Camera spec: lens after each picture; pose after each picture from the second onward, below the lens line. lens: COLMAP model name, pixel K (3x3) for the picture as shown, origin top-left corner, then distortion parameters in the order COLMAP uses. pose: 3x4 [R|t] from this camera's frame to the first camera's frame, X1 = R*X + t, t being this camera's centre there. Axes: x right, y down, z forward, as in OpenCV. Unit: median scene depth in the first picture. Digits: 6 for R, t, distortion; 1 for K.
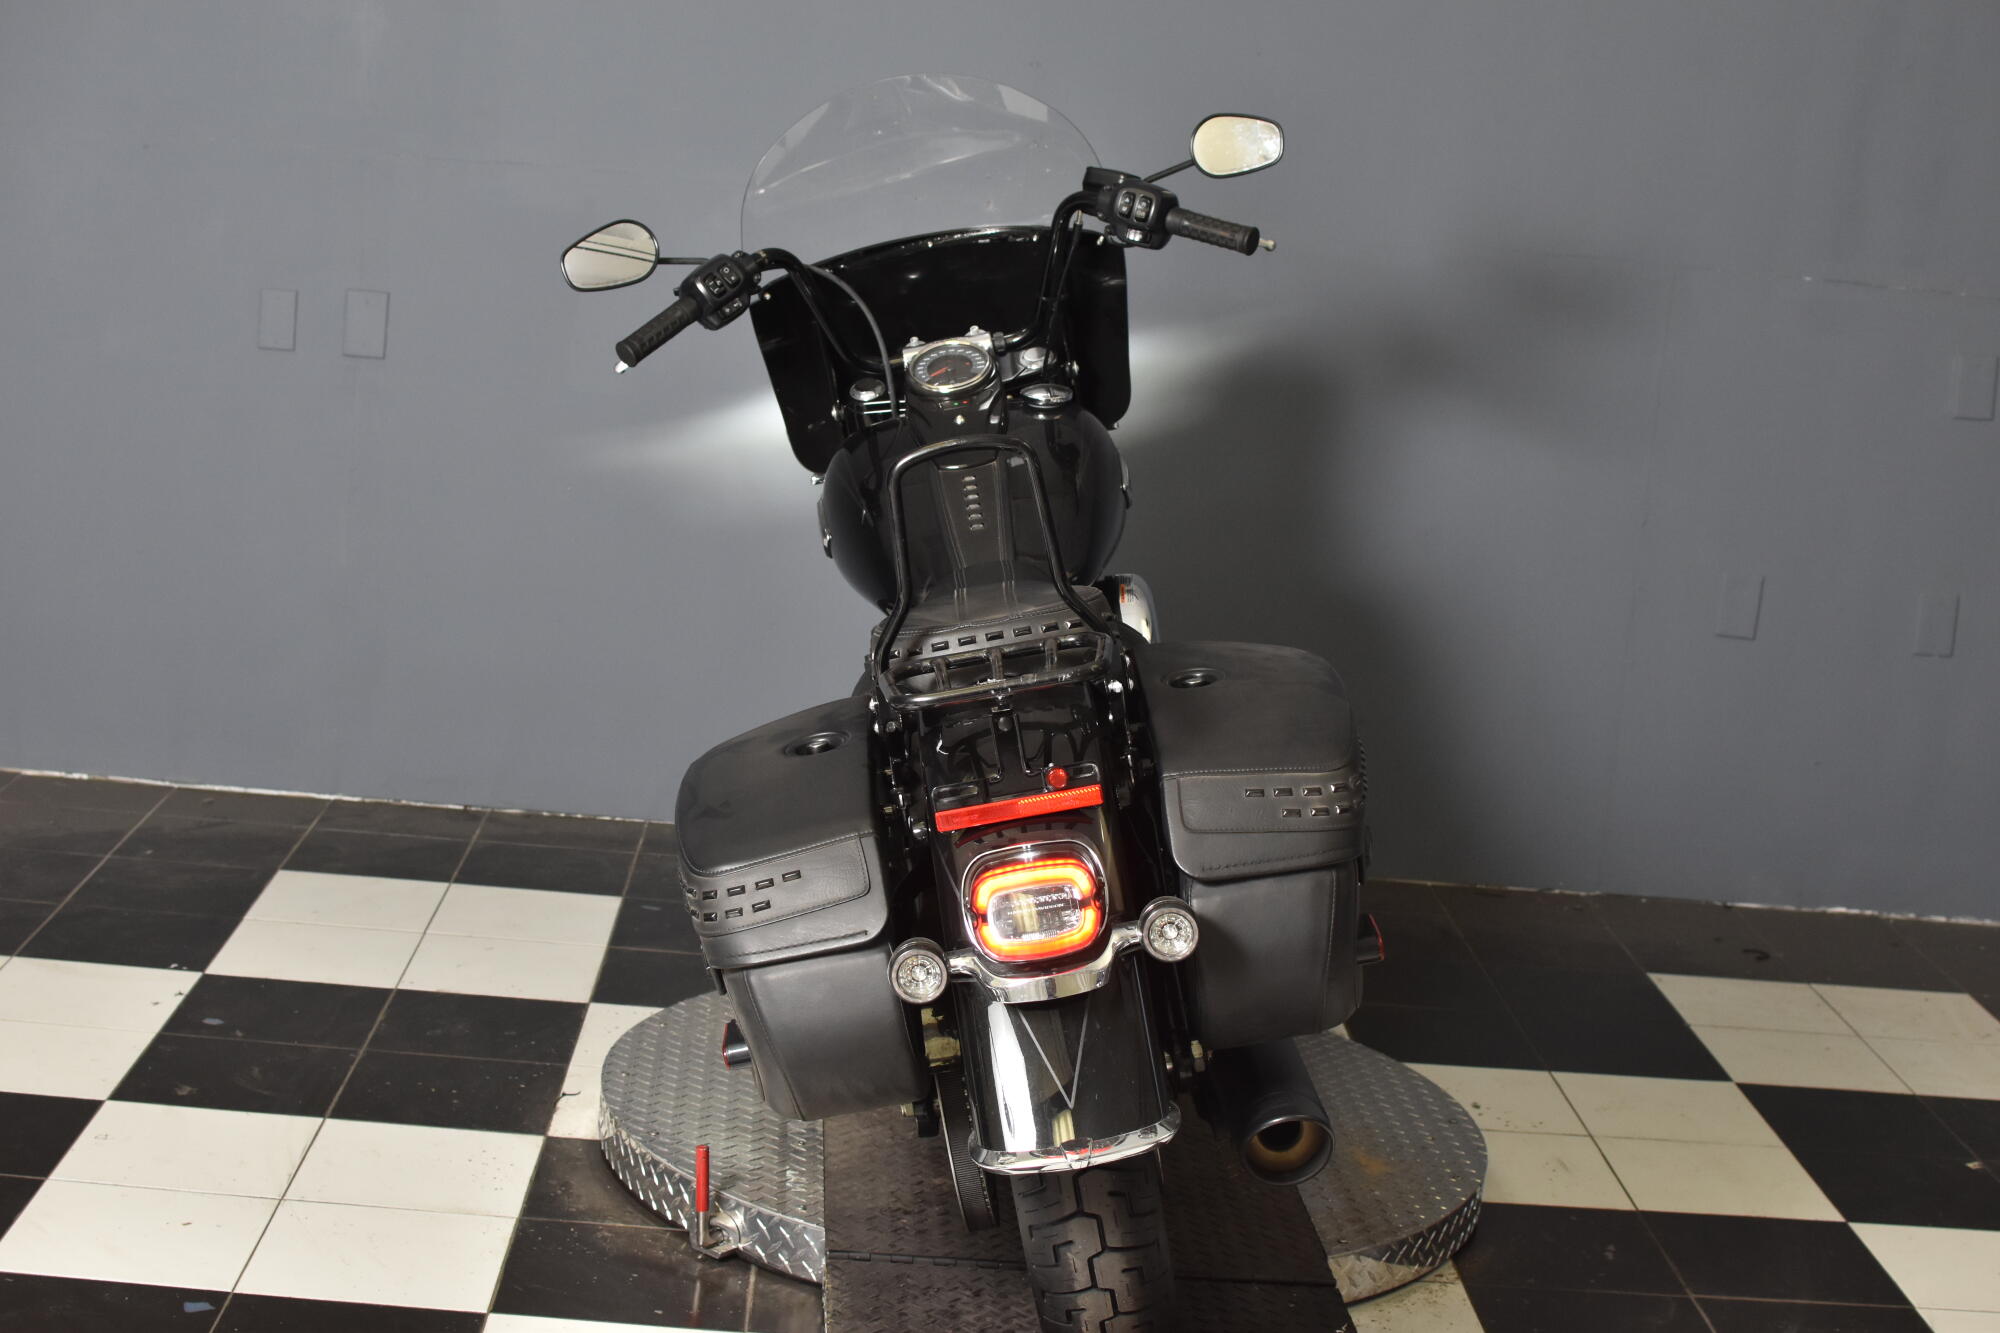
lens RADIAL K [[3062.9, 0, 1003.8], [0, 3062.9, 661.6], [0, 0, 1]] dist [-0.140242, 0.000000]
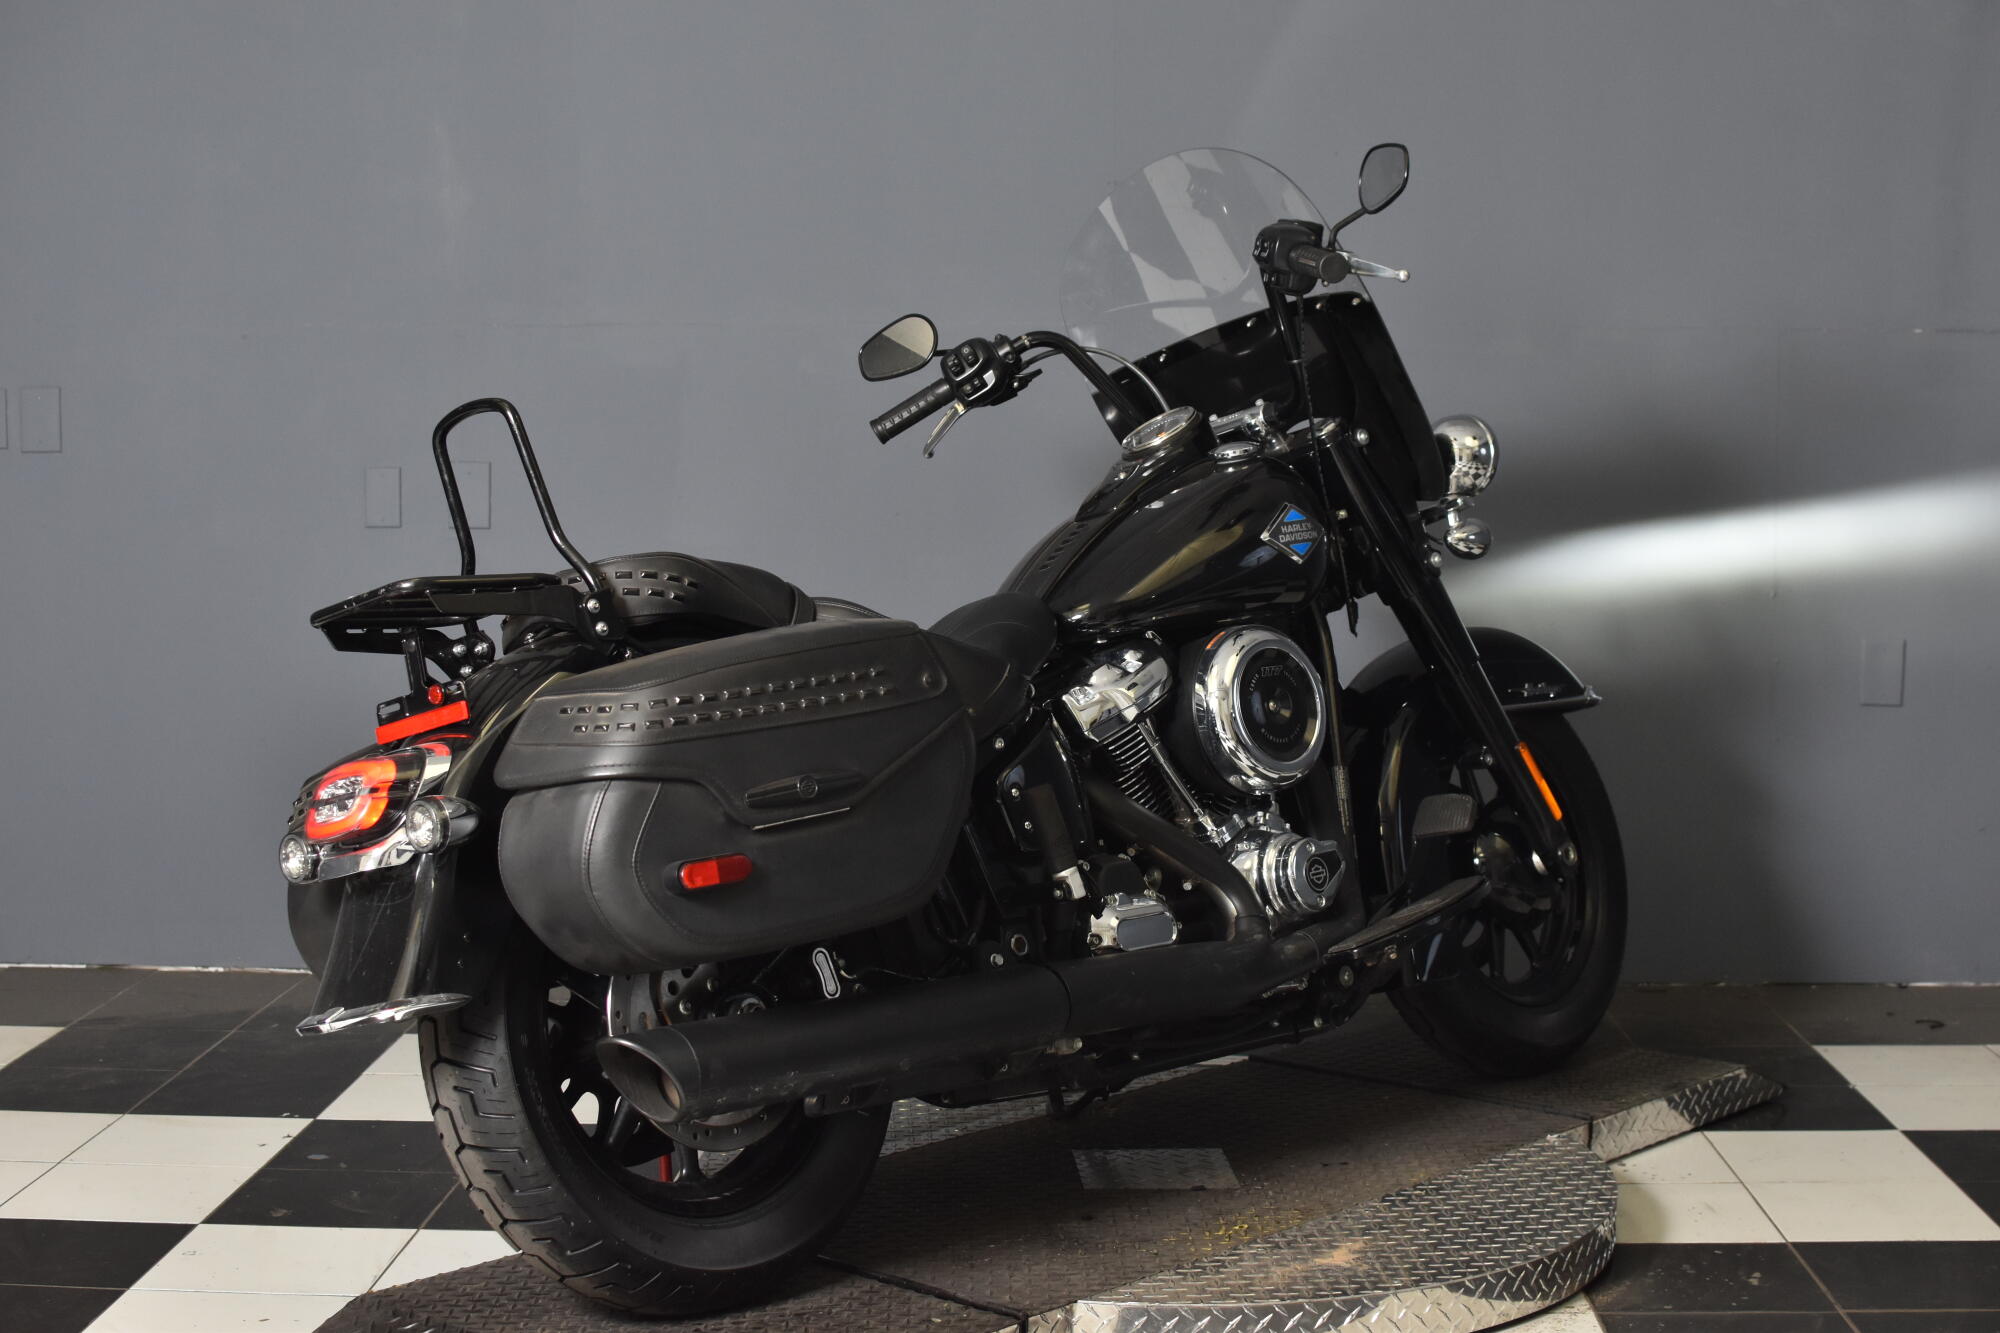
lens RADIAL K [[3062.9, 0, 1005.3], [0, 3062.9, 662.3], [0, 0, 1]] dist [-0.140242, 0.000000]
pose [[0.994082, -0.078224, -0.075378, 0.045915], [0.070238, 0.992164, -0.103328, 0.072982], [0.082870, 0.097422, 0.991787, 0.023232]]
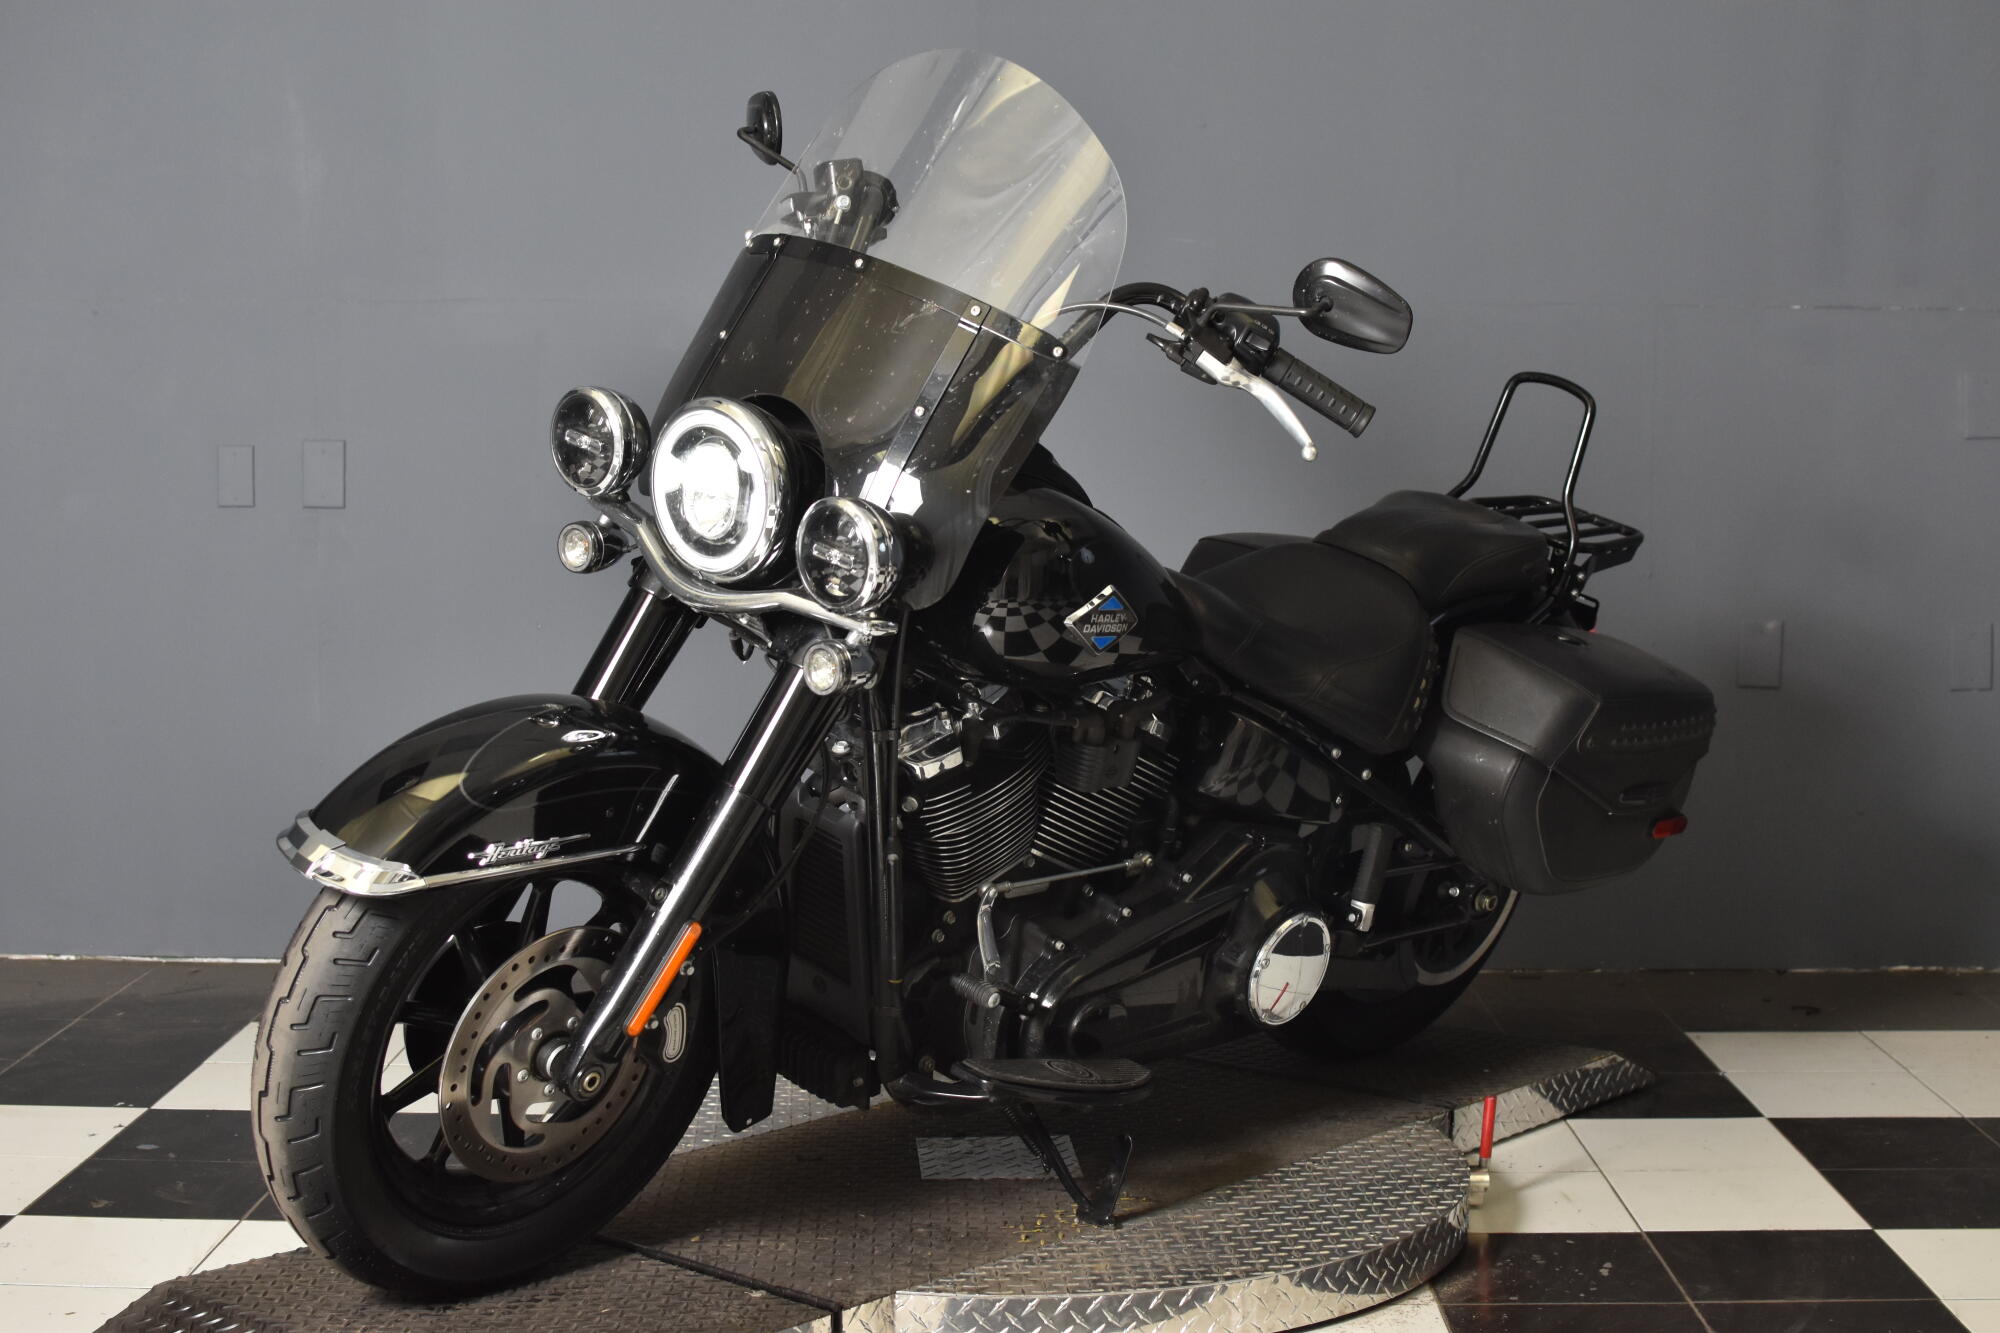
lens RADIAL K [[3062.9, 0, 996.1], [0, 3062.9, 671.5], [0, 0, 1]] dist [-0.140242, 0.000000]
pose [[0.995337, -0.078369, -0.056235, 0.069858], [0.072688, 0.992646, -0.096801, 0.077346], [0.063407, 0.092262, 0.993714, 0.046380]]
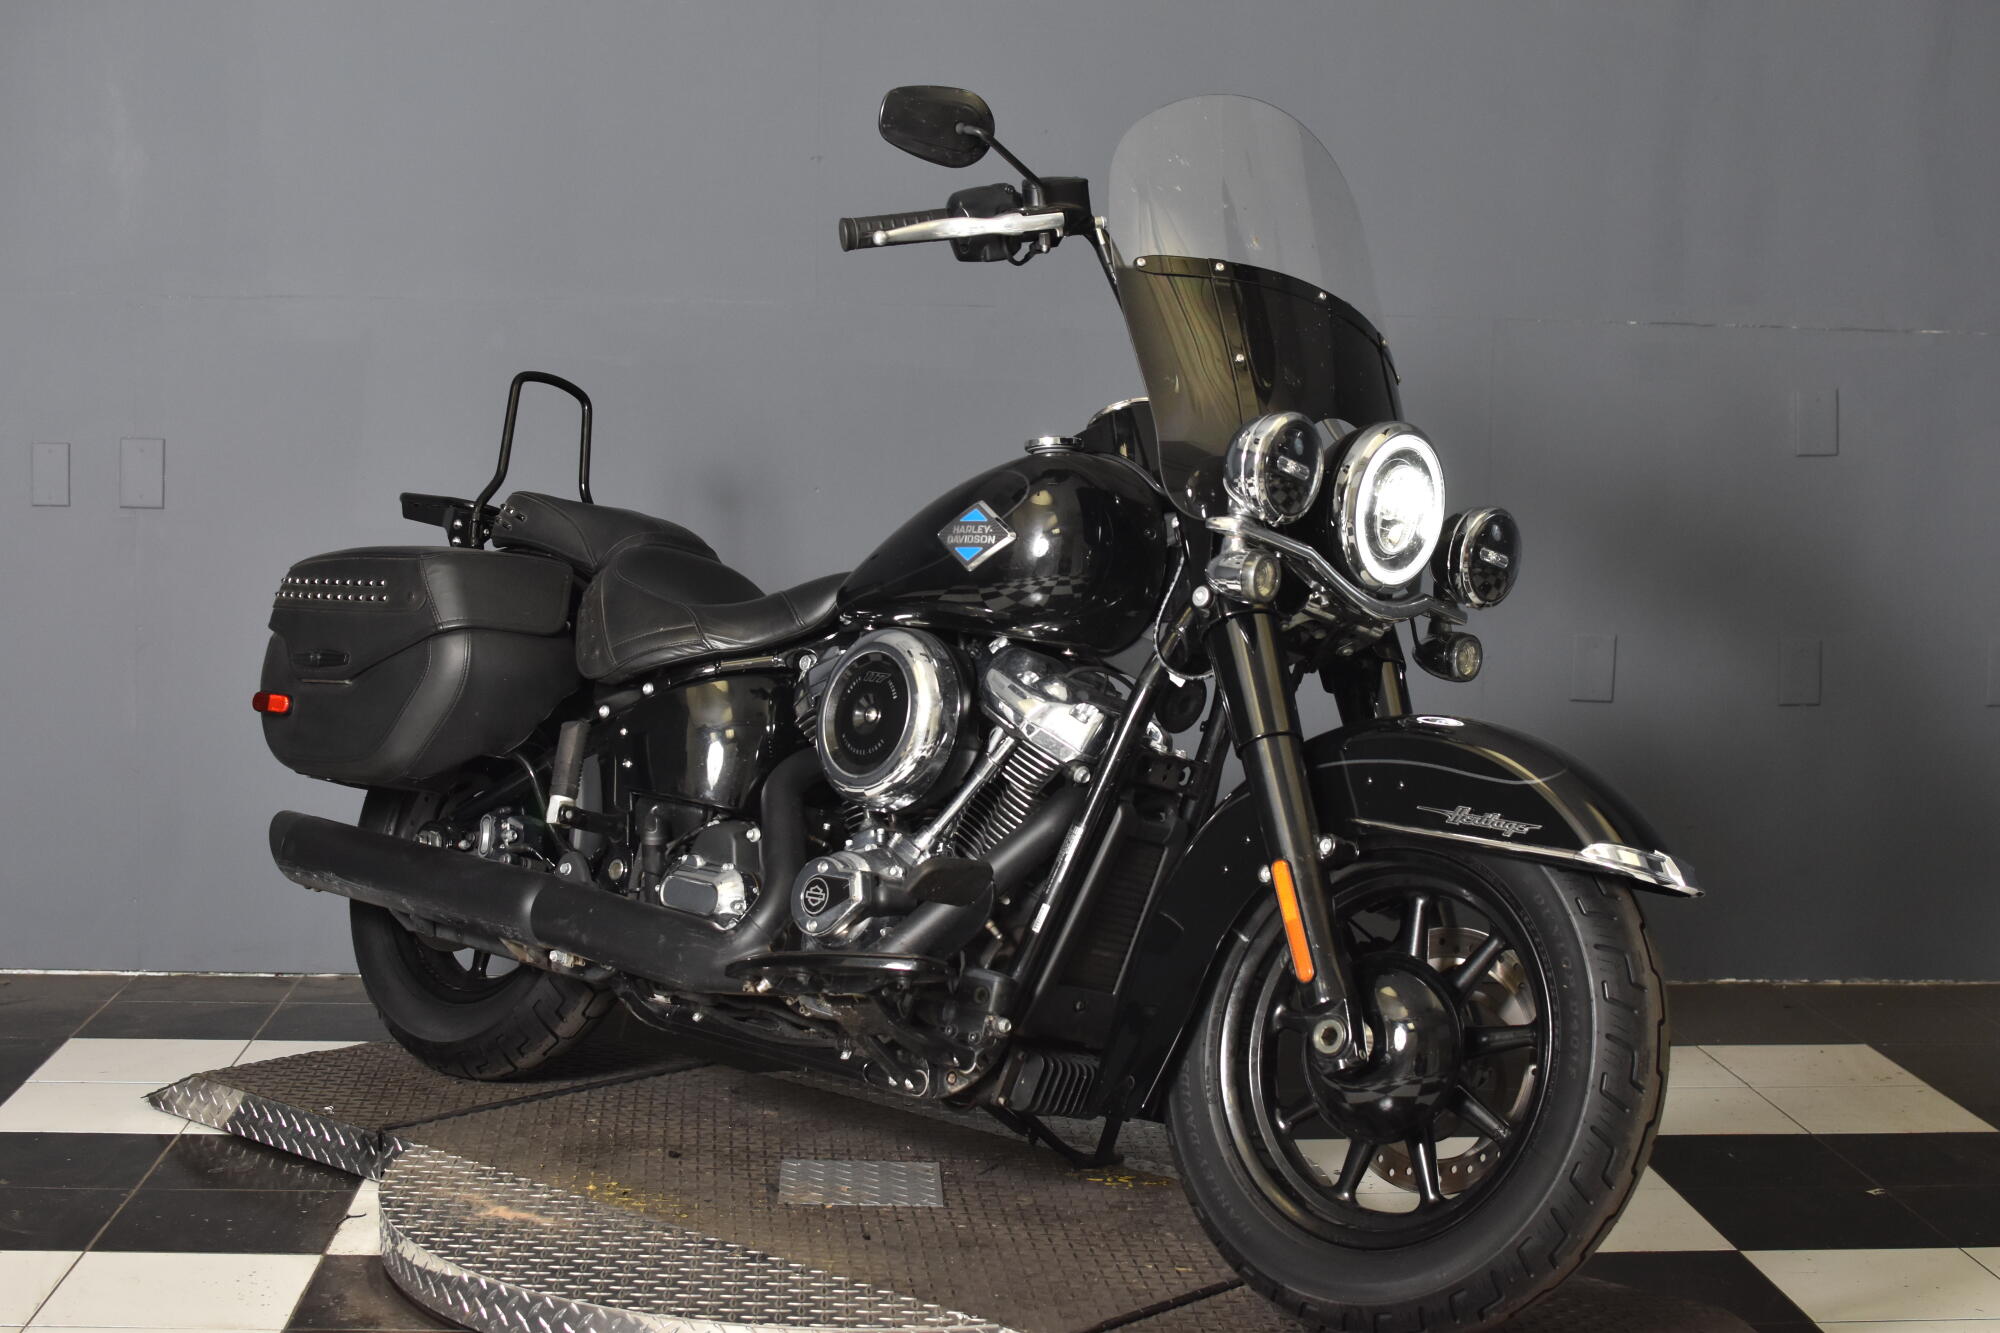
lens RADIAL K [[3062.9, 0, 999.1], [0, 3062.9, 658.6], [0, 0, 1]] dist [-0.140242, 0.000000]
pose [[0.997112, -0.071515, 0.025567, 0.038093], [0.073573, 0.993082, -0.091520, 0.066014], [-0.018845, 0.093136, 0.995475, 0.057055]]
